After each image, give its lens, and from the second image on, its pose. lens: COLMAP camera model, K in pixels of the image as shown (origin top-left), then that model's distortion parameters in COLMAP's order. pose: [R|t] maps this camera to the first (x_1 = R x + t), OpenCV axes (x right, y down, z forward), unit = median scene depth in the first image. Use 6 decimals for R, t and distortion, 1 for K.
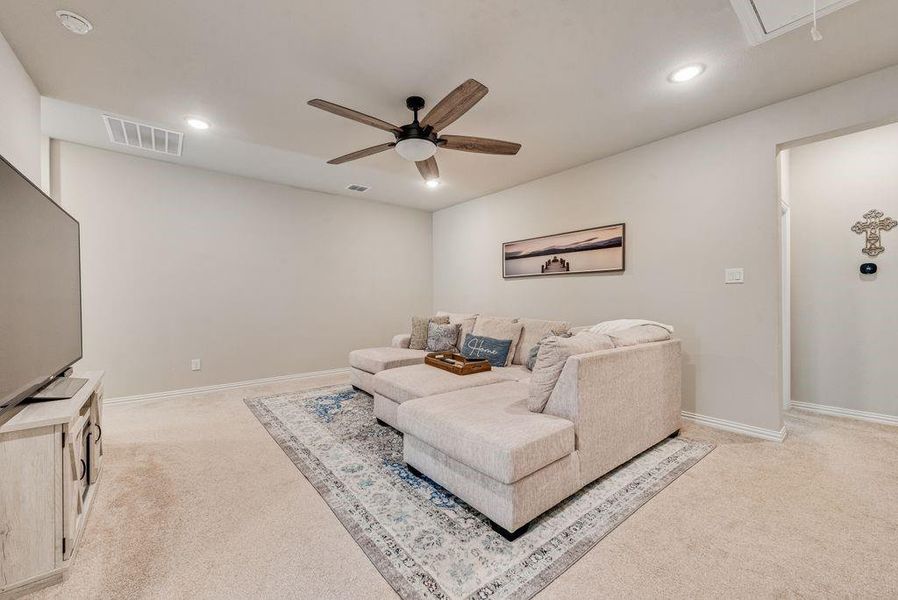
lens RADIAL K [[353.3, 0, 444.2], [0, 353.3, 304.1], [0, 0, 1]] dist [0.010988, -0.000247]
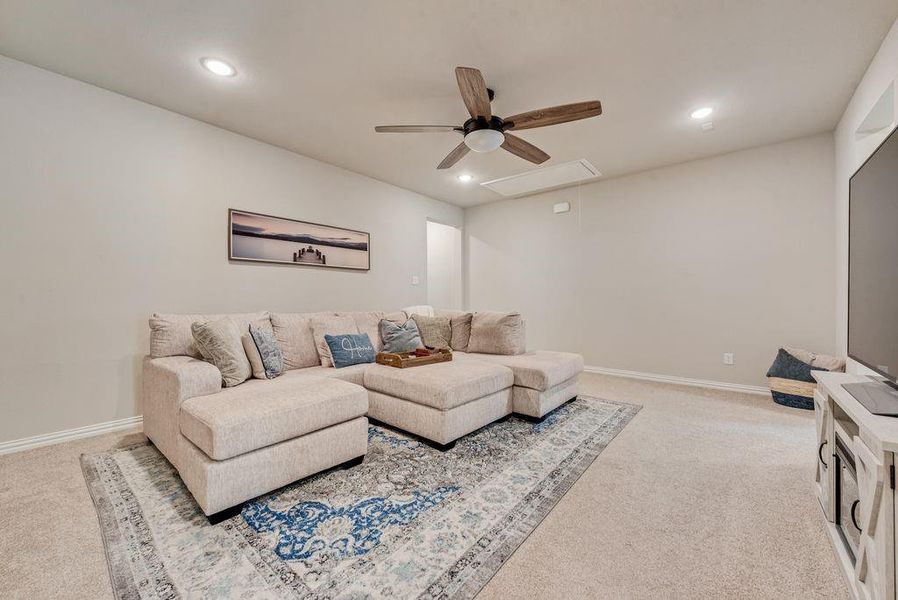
lens RADIAL K [[353.3, 0, 444.2], [0, 353.3, 304.1], [0, 0, 1]] dist [0.010988, -0.000247]
pose [[-0.203928, -0.011487, 0.978919, -0.807736], [0.022785, 0.999605, 0.016476, 0.012869], [-0.978721, 0.025664, -0.203585, 1.013939]]
